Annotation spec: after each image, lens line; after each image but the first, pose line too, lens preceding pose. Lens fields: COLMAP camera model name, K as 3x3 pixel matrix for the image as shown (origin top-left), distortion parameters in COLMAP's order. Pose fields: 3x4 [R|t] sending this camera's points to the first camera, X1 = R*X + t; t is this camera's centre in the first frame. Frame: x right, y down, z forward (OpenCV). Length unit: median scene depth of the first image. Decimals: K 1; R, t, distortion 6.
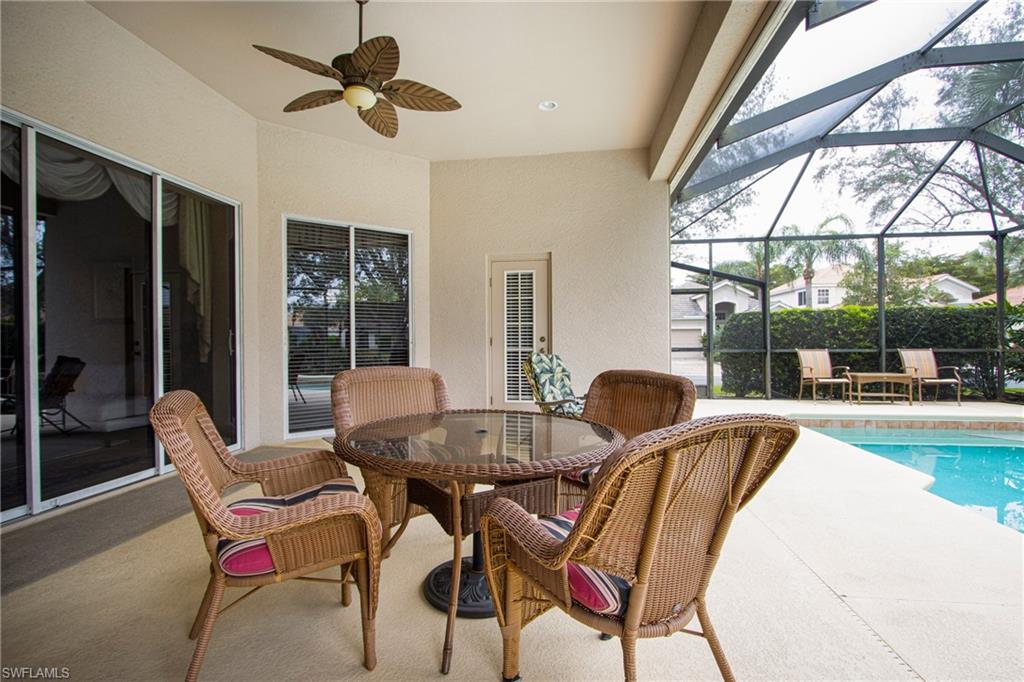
lens RADIAL K [[477.4, 0, 508.6], [0, 477.4, 343.4], [0, 0, 1]] dist [-0.014028, 0.002064]
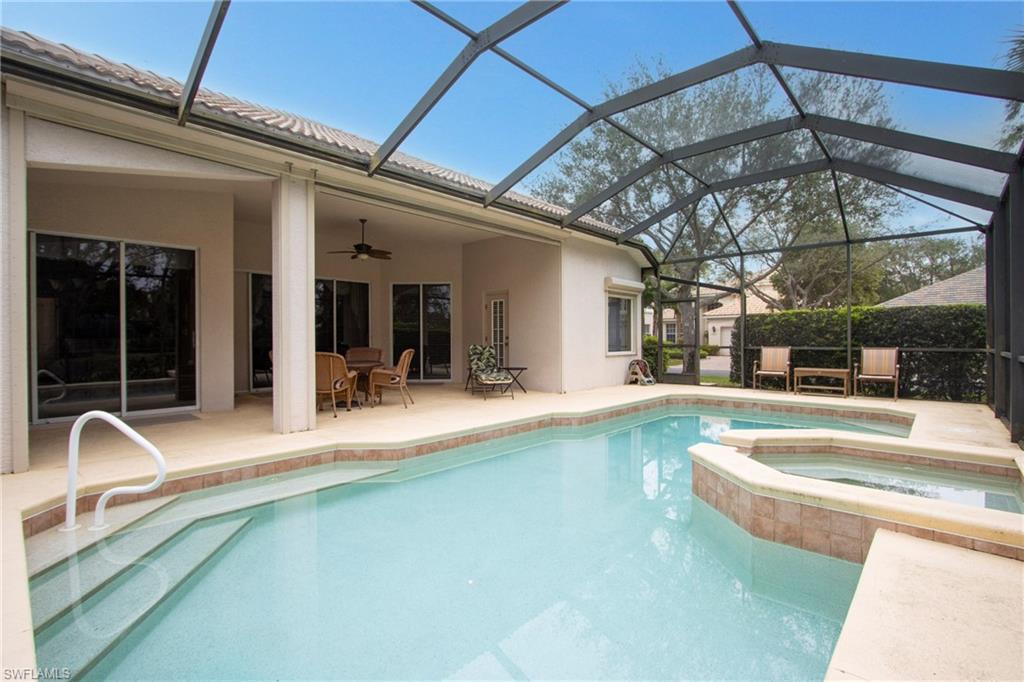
lens RADIAL K [[477.4, 0, 514.8], [0, 477.4, 338.1], [0, 0, 1]] dist [-0.014028, 0.002064]
pose [[0.829891, 0.003851, -0.557912, 0.836389], [-0.005468, 0.999984, -0.001231, -0.004608], [0.557899, 0.004072, 0.829899, -0.361392]]
